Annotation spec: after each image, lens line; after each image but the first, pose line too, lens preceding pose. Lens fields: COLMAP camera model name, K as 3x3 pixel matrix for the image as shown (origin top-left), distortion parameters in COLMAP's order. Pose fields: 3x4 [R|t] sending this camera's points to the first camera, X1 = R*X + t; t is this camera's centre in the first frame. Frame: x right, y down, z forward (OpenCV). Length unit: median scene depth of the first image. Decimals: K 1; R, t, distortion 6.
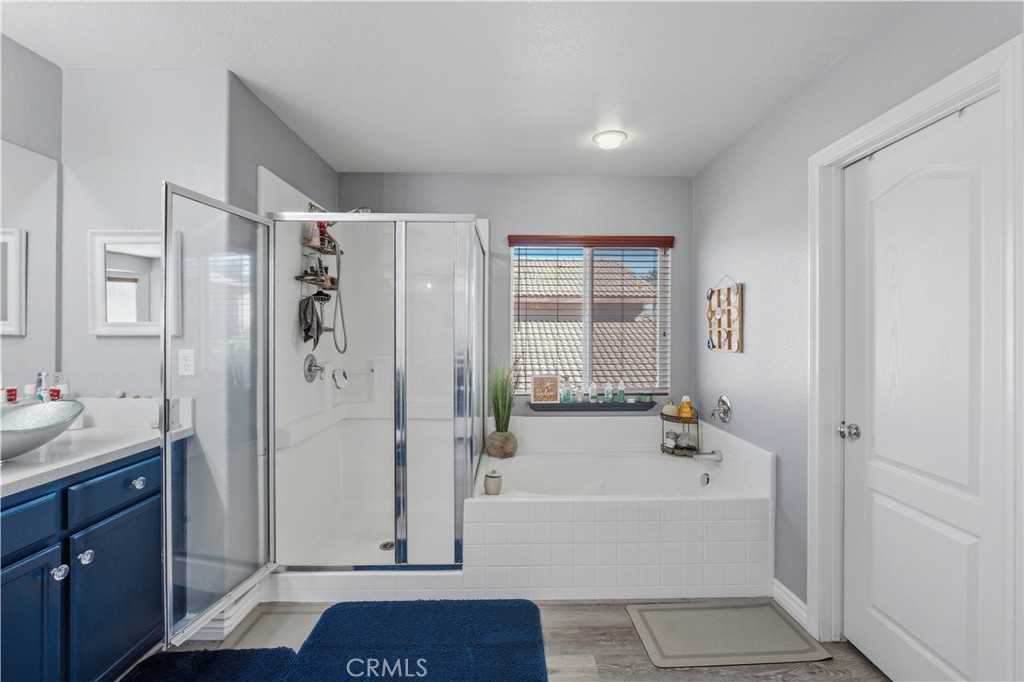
lens RADIAL K [[458.1, 0, 514.3], [0, 458.1, 337.3], [0, 0, 1]] dist [-0.004029, -0.000347]
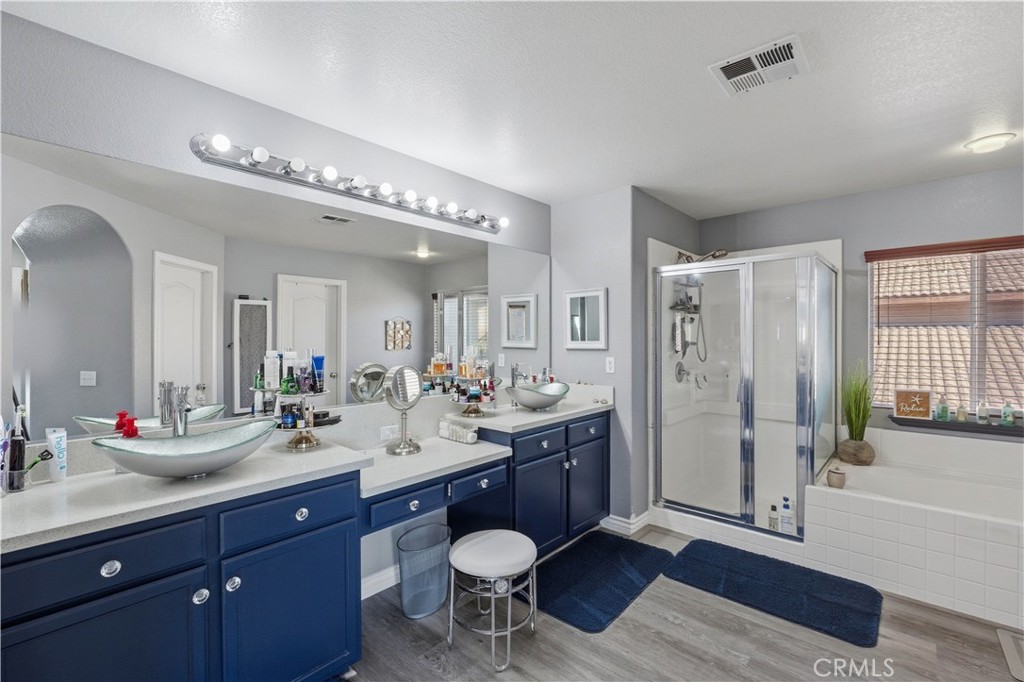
lens RADIAL K [[458.1, 0, 512.3], [0, 458.1, 340.8], [0, 0, 1]] dist [-0.004029, -0.000347]
pose [[0.736982, -0.000097, -0.675912, 0.121970], [-0.001405, 0.999998, -0.001676, -0.024443], [0.675911, 0.002185, 0.736980, -0.377270]]
